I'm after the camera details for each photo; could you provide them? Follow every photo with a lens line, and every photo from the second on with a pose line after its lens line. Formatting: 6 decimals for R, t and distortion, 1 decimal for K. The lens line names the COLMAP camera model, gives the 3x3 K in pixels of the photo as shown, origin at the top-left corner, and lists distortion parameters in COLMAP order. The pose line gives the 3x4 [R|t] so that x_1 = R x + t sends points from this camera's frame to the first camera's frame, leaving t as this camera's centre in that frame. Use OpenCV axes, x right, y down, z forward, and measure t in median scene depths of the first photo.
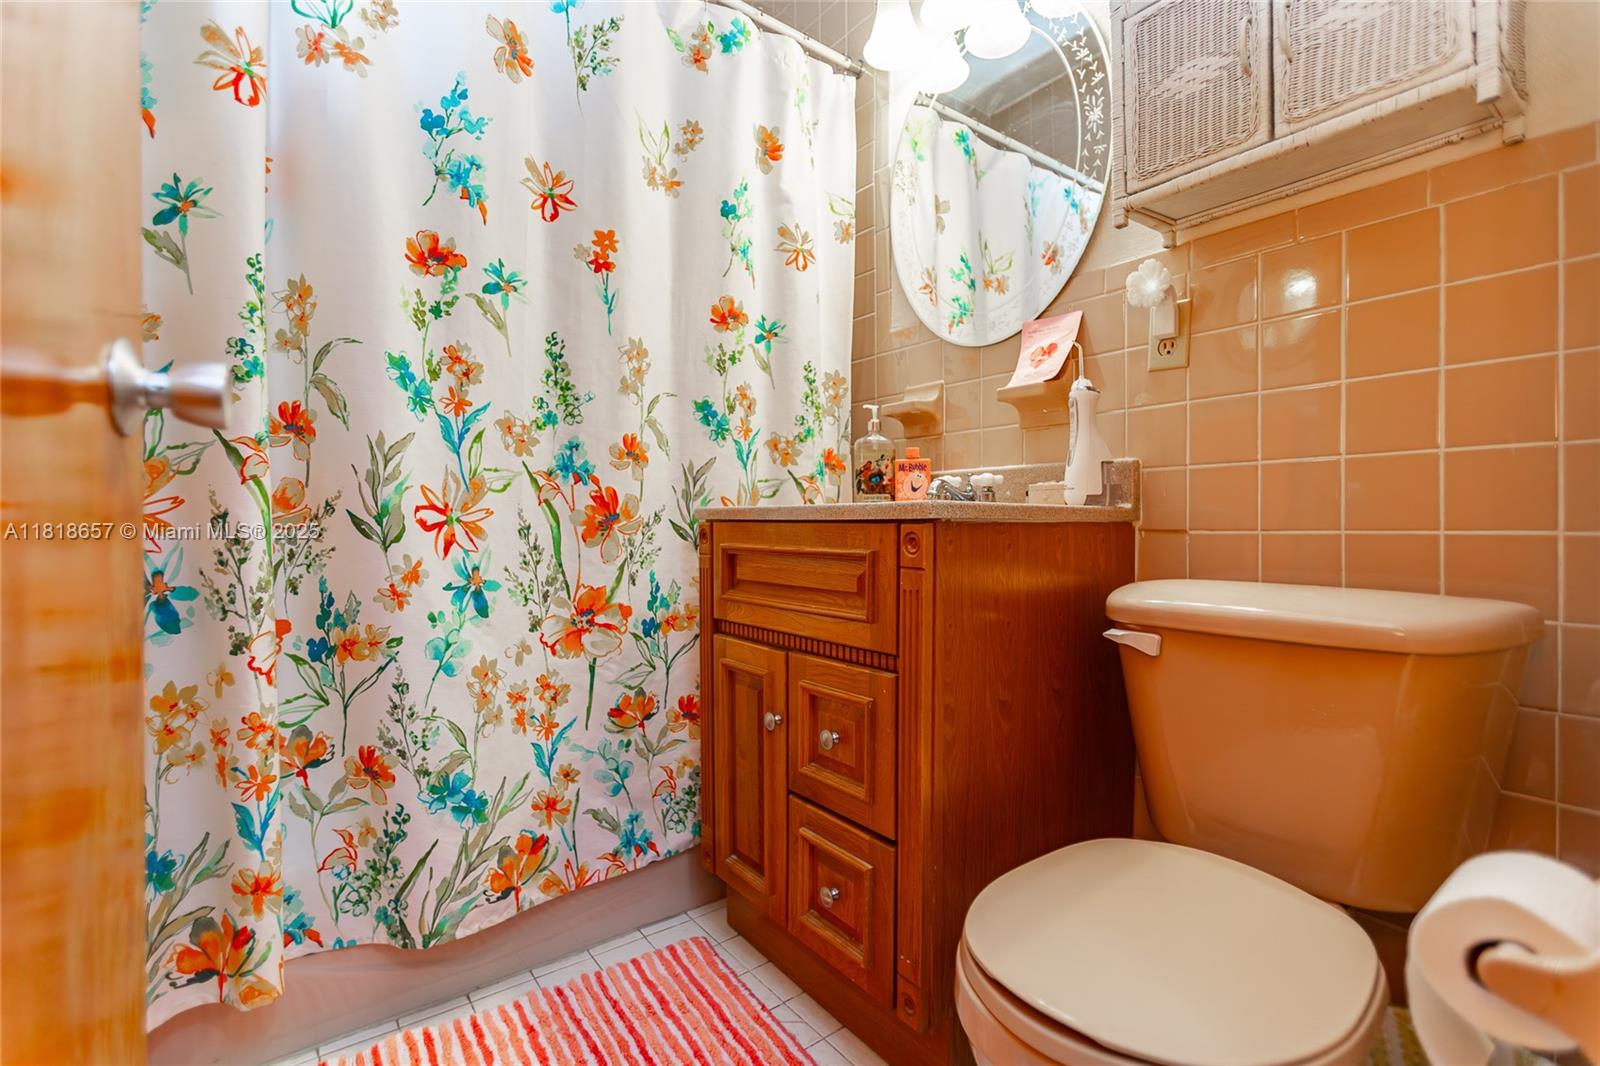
lens RADIAL K [[726.5, 0, 799.2], [0, 726.5, 526.0], [0, 0, 1]] dist [-0.015233, 0.008909]
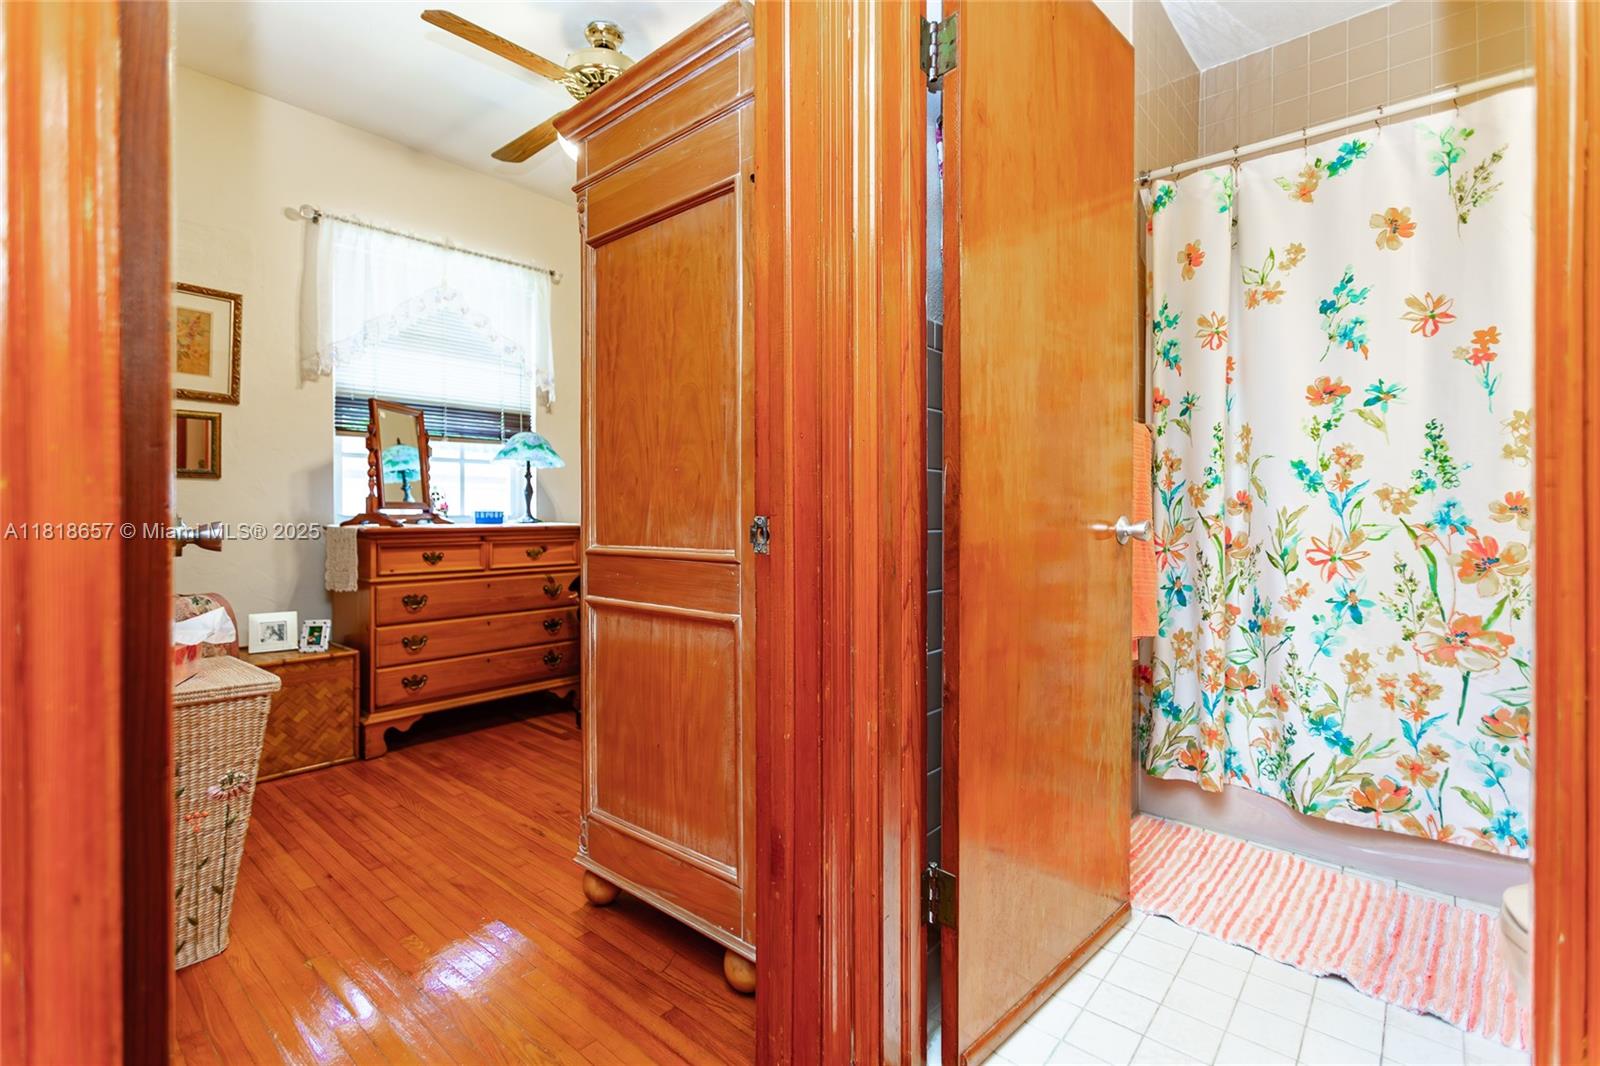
lens RADIAL K [[726.5, 0, 790.8], [0, 726.5, 516.1], [0, 0, 1]] dist [-0.015233, 0.008909]
pose [[0.210565, 0.012732, -0.977497, 0.796863], [-0.004237, 0.999918, 0.012111, -0.113424], [0.977571, 0.001591, 0.210602, -0.482619]]
